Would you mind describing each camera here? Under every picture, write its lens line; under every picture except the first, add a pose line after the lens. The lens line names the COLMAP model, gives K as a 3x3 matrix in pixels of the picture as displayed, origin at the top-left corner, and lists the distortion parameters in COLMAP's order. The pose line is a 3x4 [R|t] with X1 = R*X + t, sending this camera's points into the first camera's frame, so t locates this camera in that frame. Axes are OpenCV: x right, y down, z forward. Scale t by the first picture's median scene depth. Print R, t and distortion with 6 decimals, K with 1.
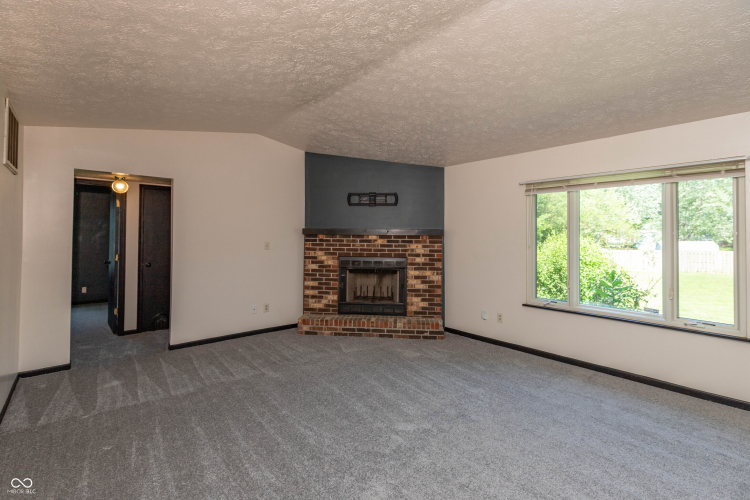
lens RADIAL K [[353.0, 0, 373.9], [0, 353.0, 224.7], [0, 0, 1]] dist [-0.001344, -0.000180]
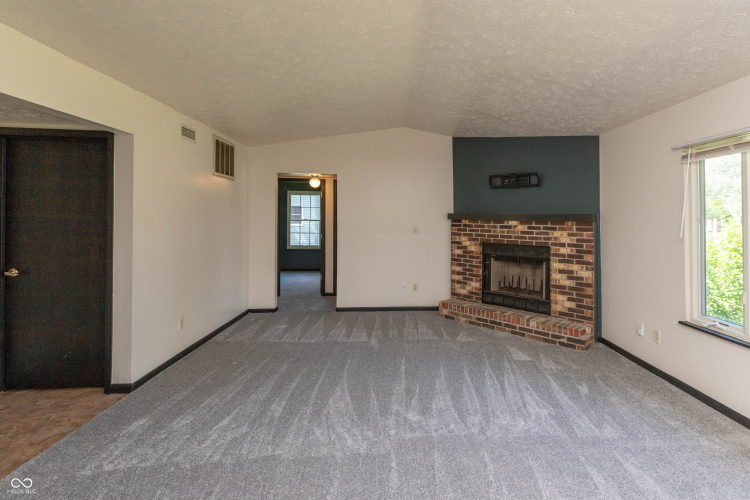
lens RADIAL K [[365.1, 0, 407.2], [0, 365.1, 209.2], [0, 0, 1]] dist [-0.004844, -0.001951]
pose [[0.806582, -0.013464, -0.590969, 0.337542], [0.013592, 0.999899, -0.004229, 0.000572], [0.590966, -0.004622, 0.806683, 0.086863]]
